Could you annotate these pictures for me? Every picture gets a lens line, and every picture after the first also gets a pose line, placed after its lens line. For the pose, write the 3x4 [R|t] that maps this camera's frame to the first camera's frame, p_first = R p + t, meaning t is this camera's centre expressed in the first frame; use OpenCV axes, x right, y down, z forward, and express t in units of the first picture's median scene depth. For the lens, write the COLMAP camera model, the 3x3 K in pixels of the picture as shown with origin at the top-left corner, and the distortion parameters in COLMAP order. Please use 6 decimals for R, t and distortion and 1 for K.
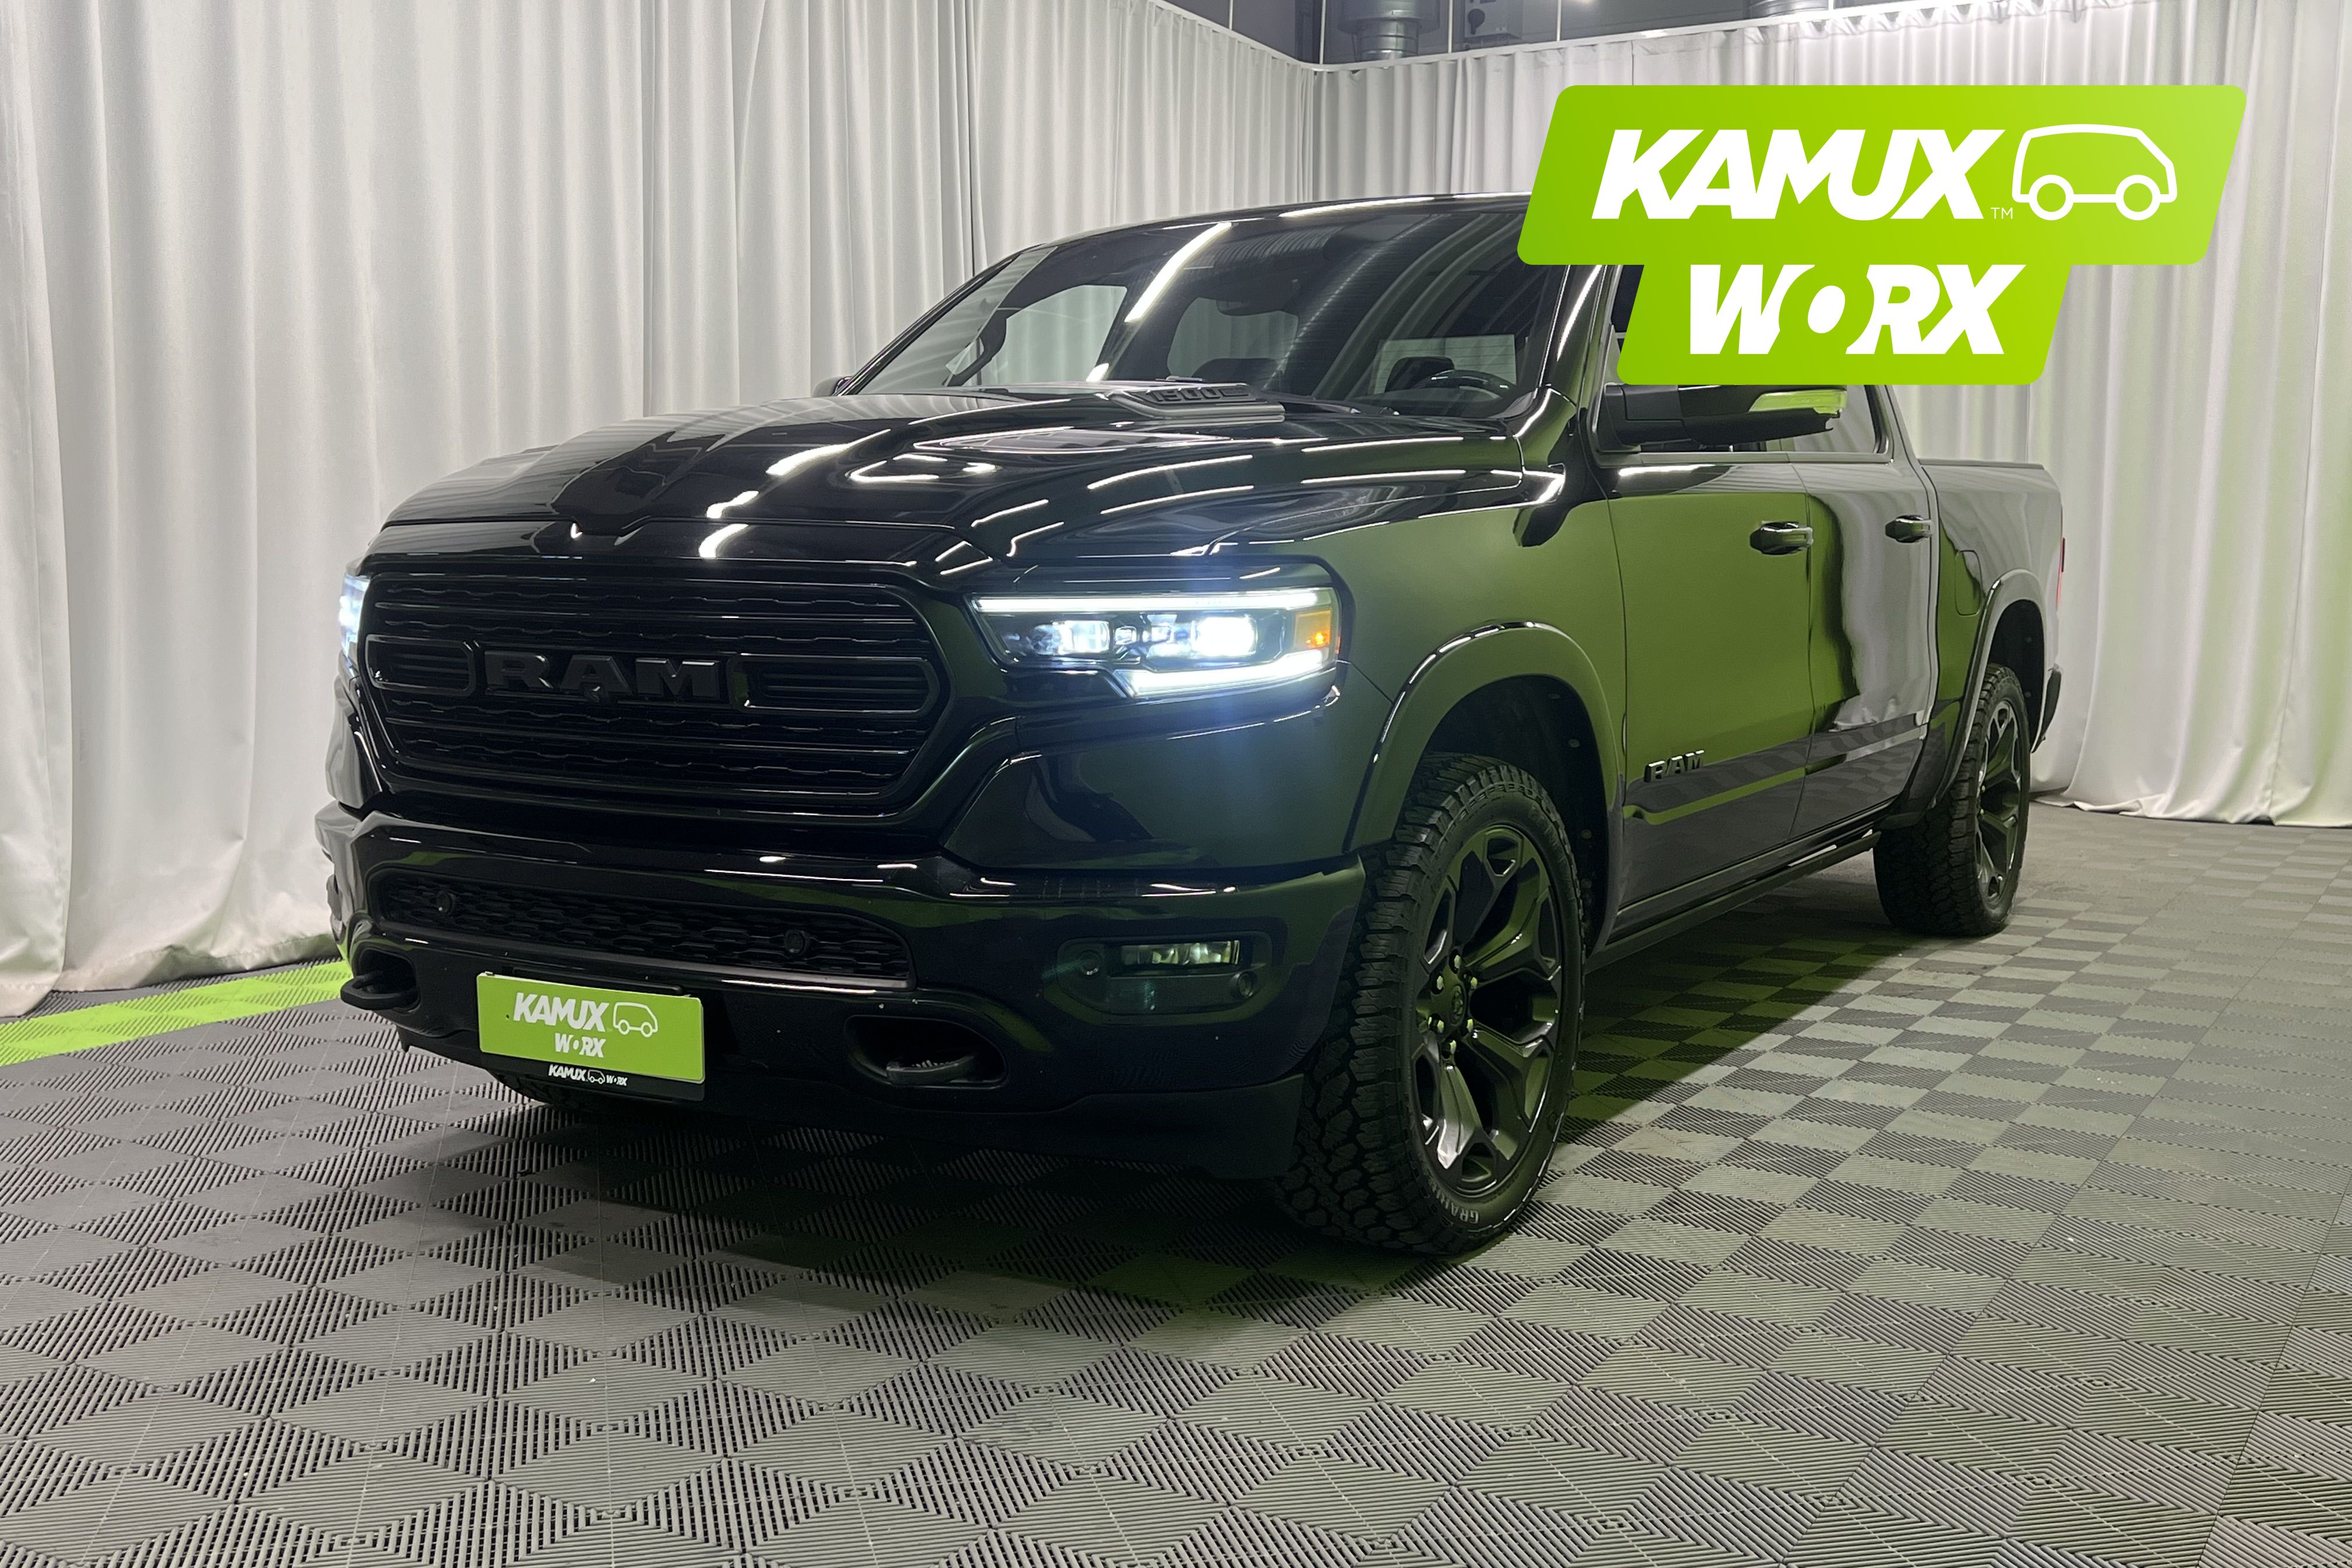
lens RADIAL K [[2540.4, 0, 1176.0], [0, 2540.4, 784.0], [0, 0, 1]] dist [0.095992, -0.196683]
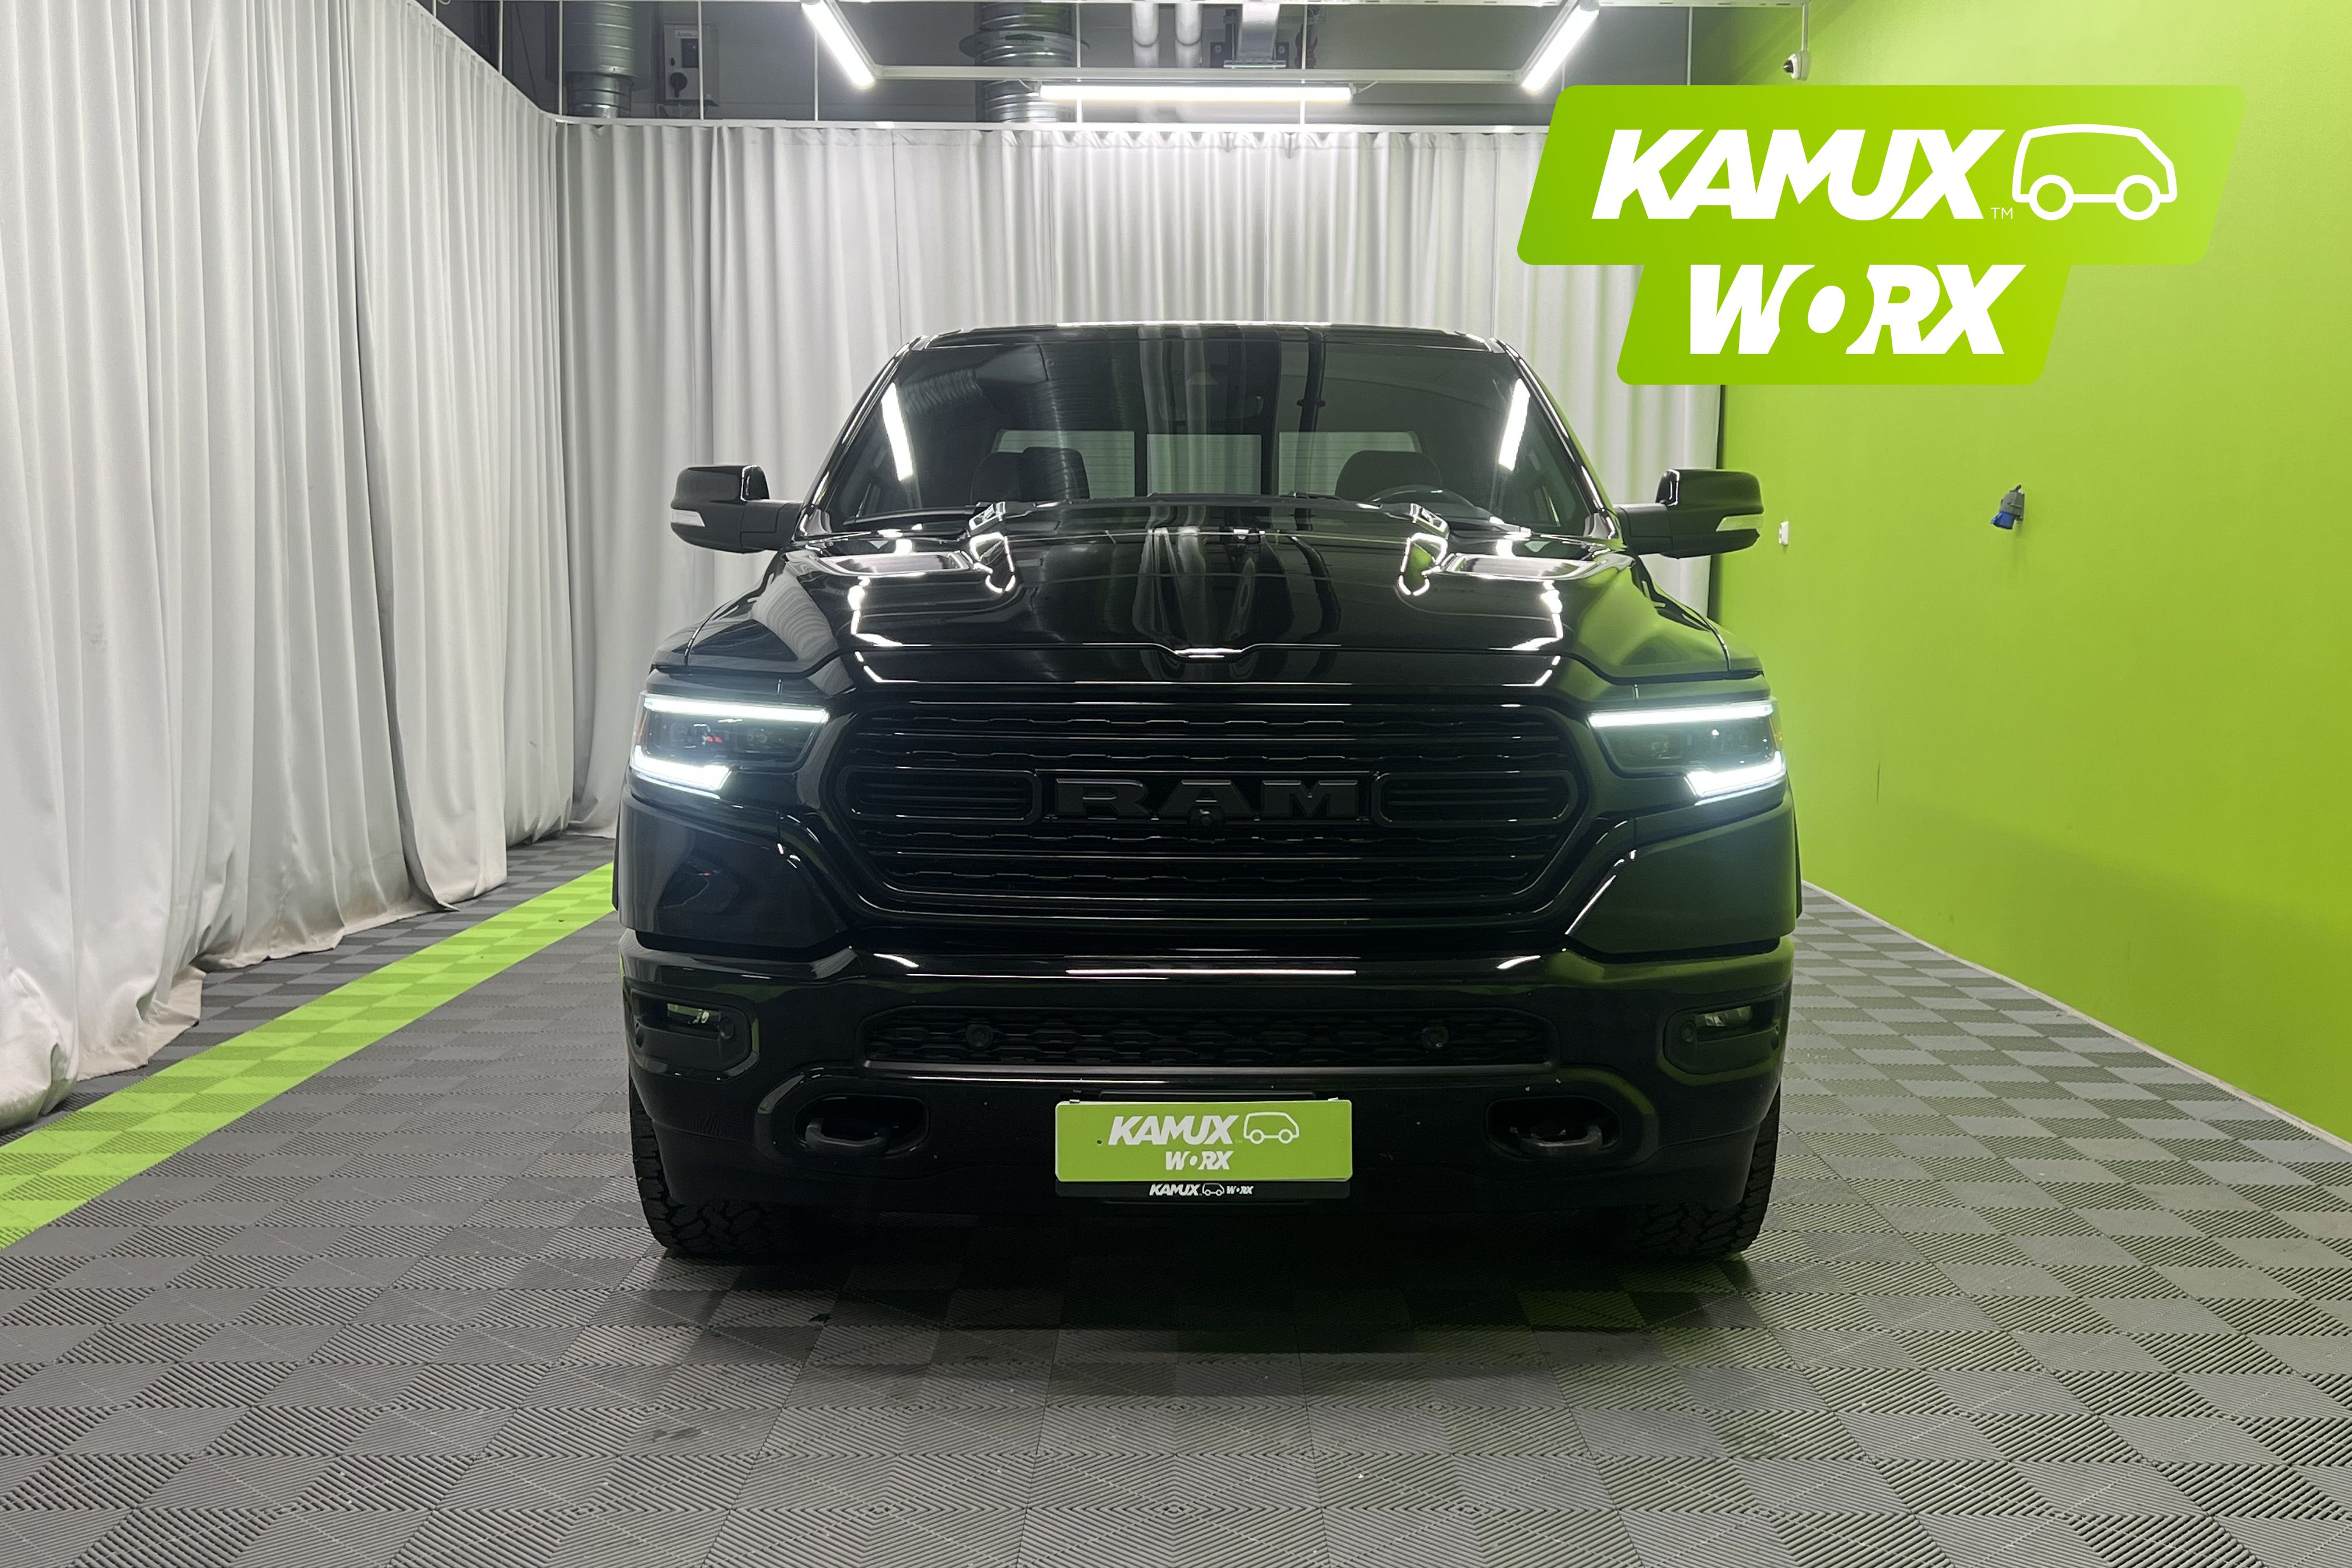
lens RADIAL K [[2540.4, 0, 1176.0], [0, 2540.4, 784.0], [0, 0, 1]] dist [0.095992, -0.196683]
pose [[0.838046, -0.046583, 0.543607, -0.691261], [0.050908, 0.998678, 0.007098, -0.049122], [-0.543219, 0.021725, 0.839310, 0.128005]]
